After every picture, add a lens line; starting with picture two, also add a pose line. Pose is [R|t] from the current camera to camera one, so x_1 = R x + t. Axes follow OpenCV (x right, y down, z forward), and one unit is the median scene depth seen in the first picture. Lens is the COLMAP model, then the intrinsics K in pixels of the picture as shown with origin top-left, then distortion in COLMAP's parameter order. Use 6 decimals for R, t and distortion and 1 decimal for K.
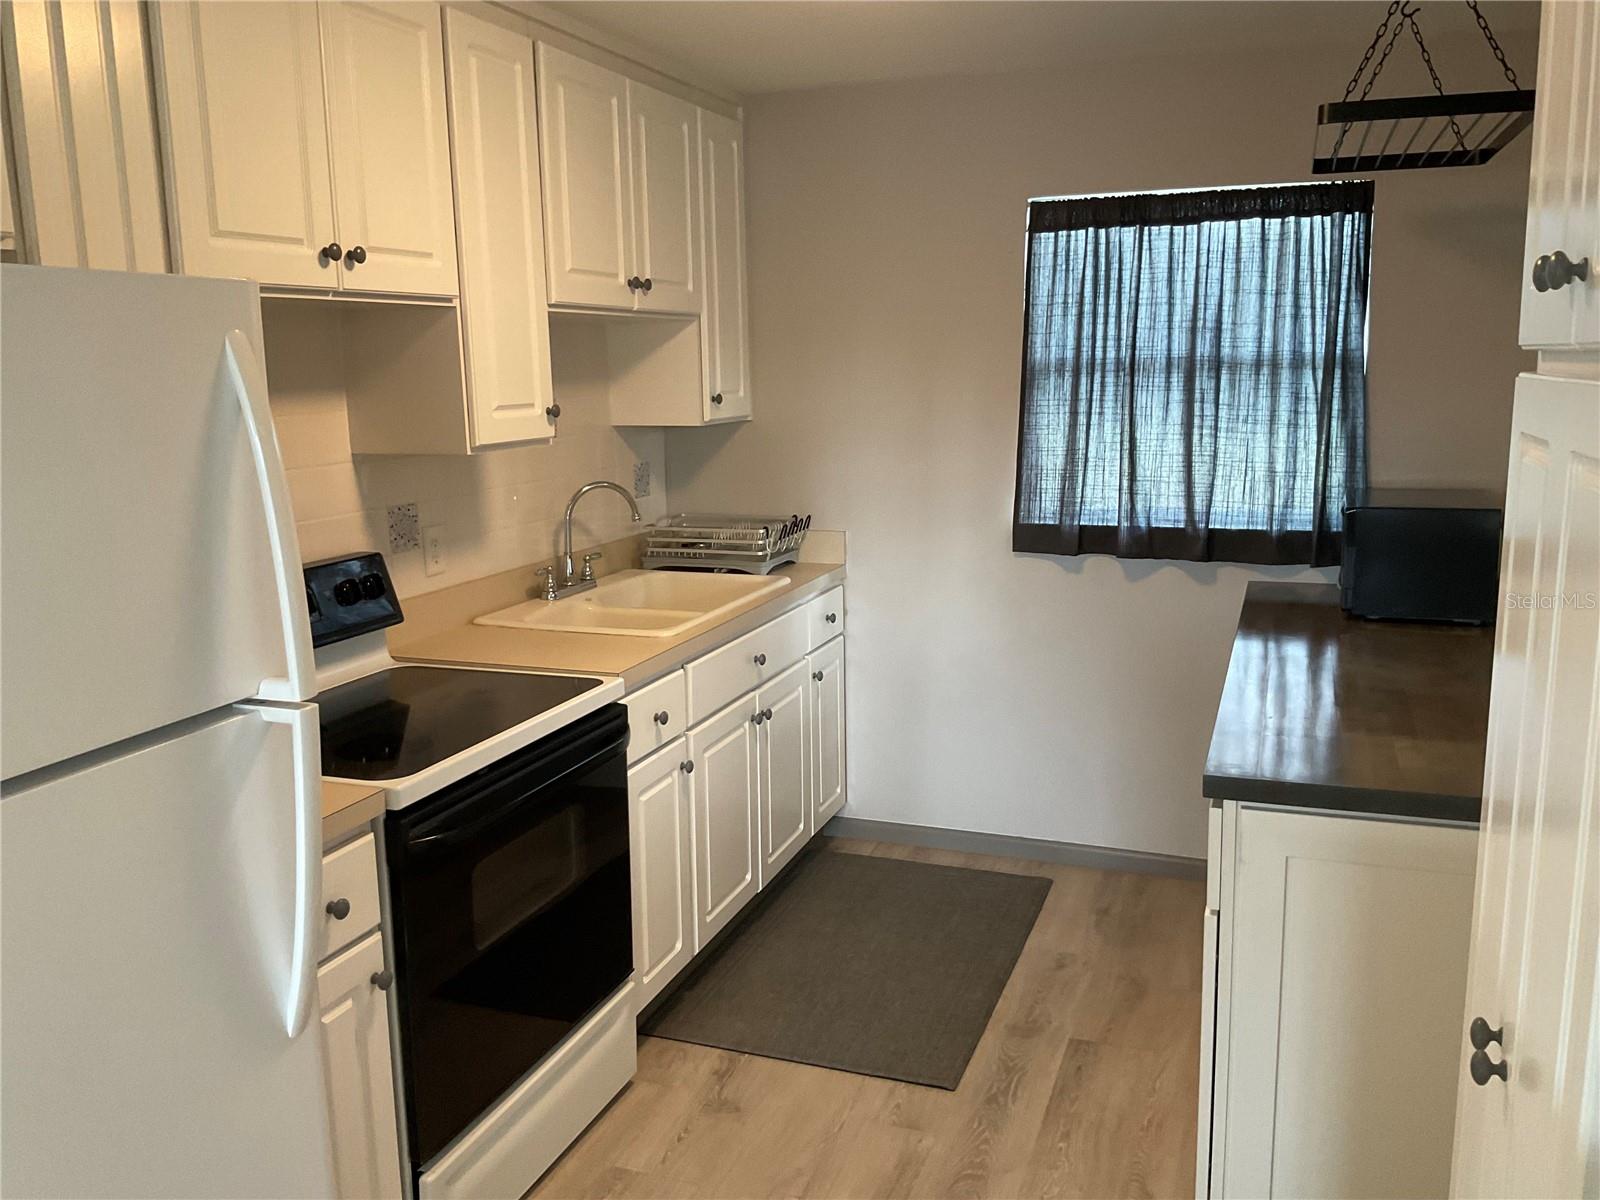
lens RADIAL K [[1342.2, 0, 800.0], [0, 1342.2, 600.0], [0, 0, 1]] dist [0.097679, -0.183972]
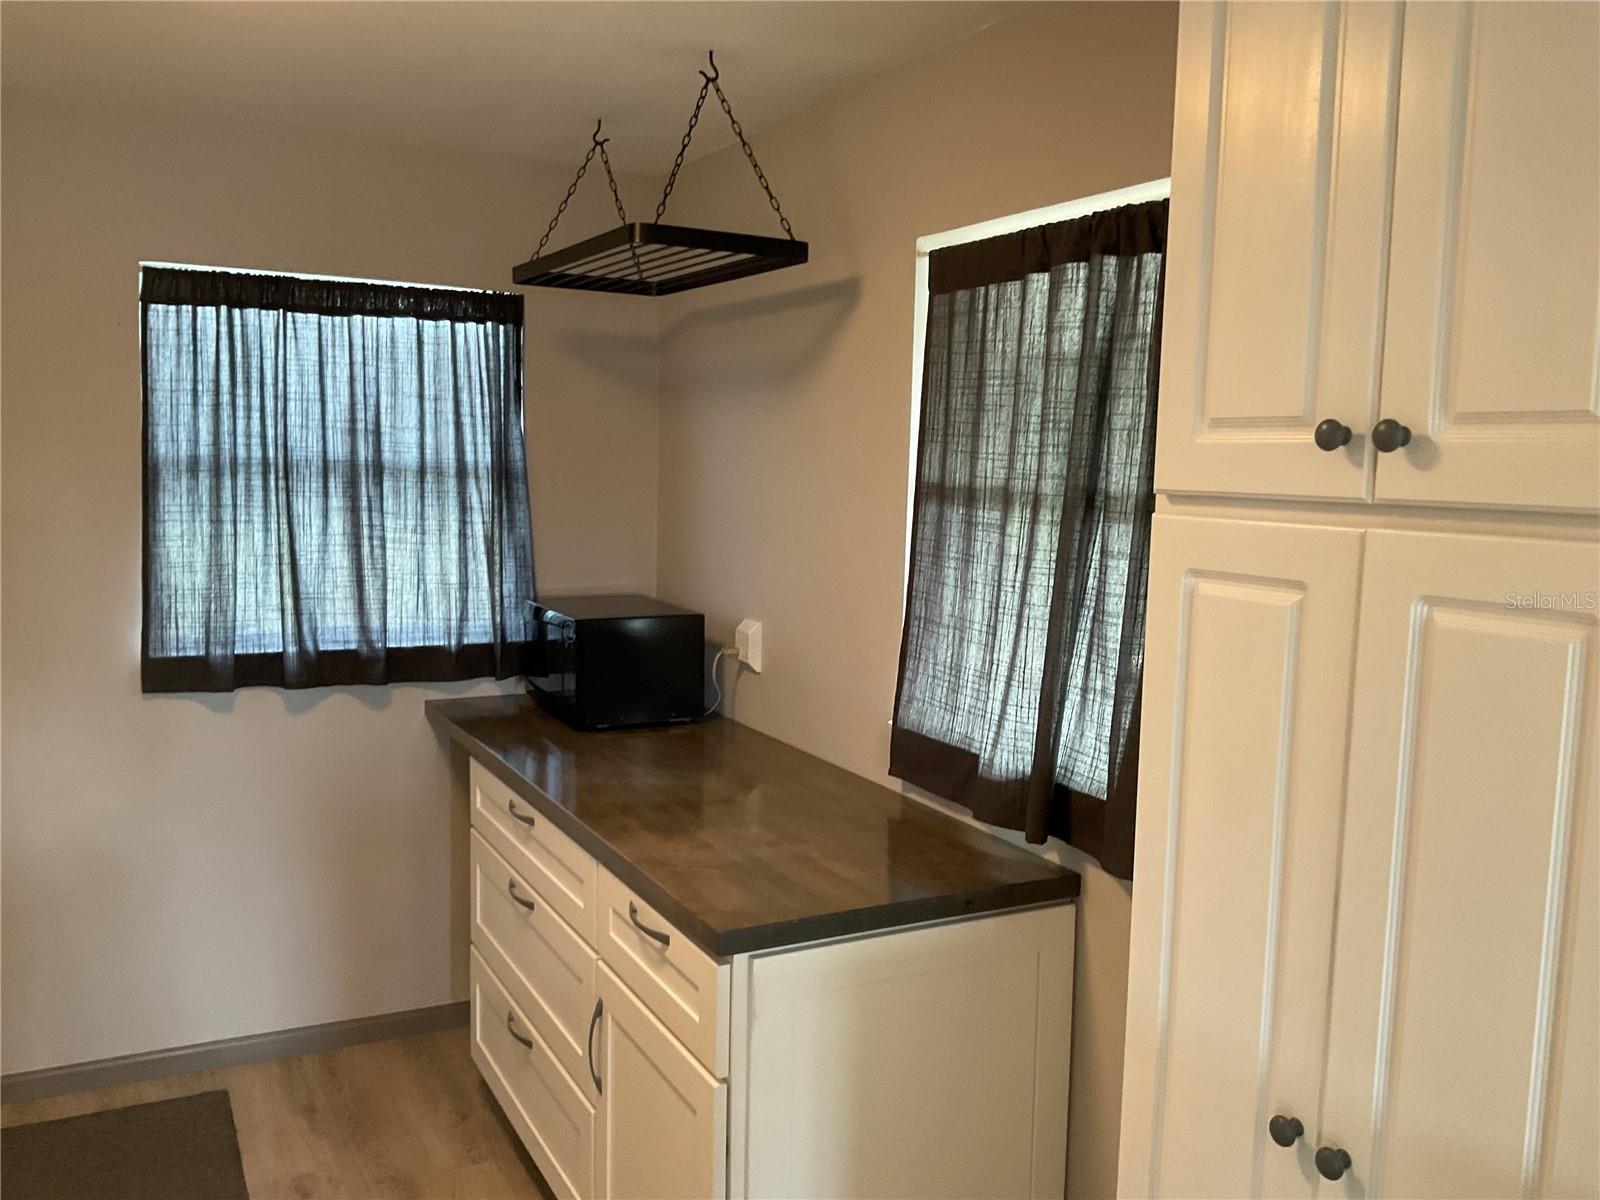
lens RADIAL K [[1342.2, 0, 800.0], [0, 1342.2, 600.0], [0, 0, 1]] dist [0.097679, -0.183972]
pose [[0.676727, -0.047656, 0.734690, -0.176941], [0.094962, 0.995217, -0.022915, -0.037484], [-0.730085, 0.085275, 0.678015, 0.174411]]
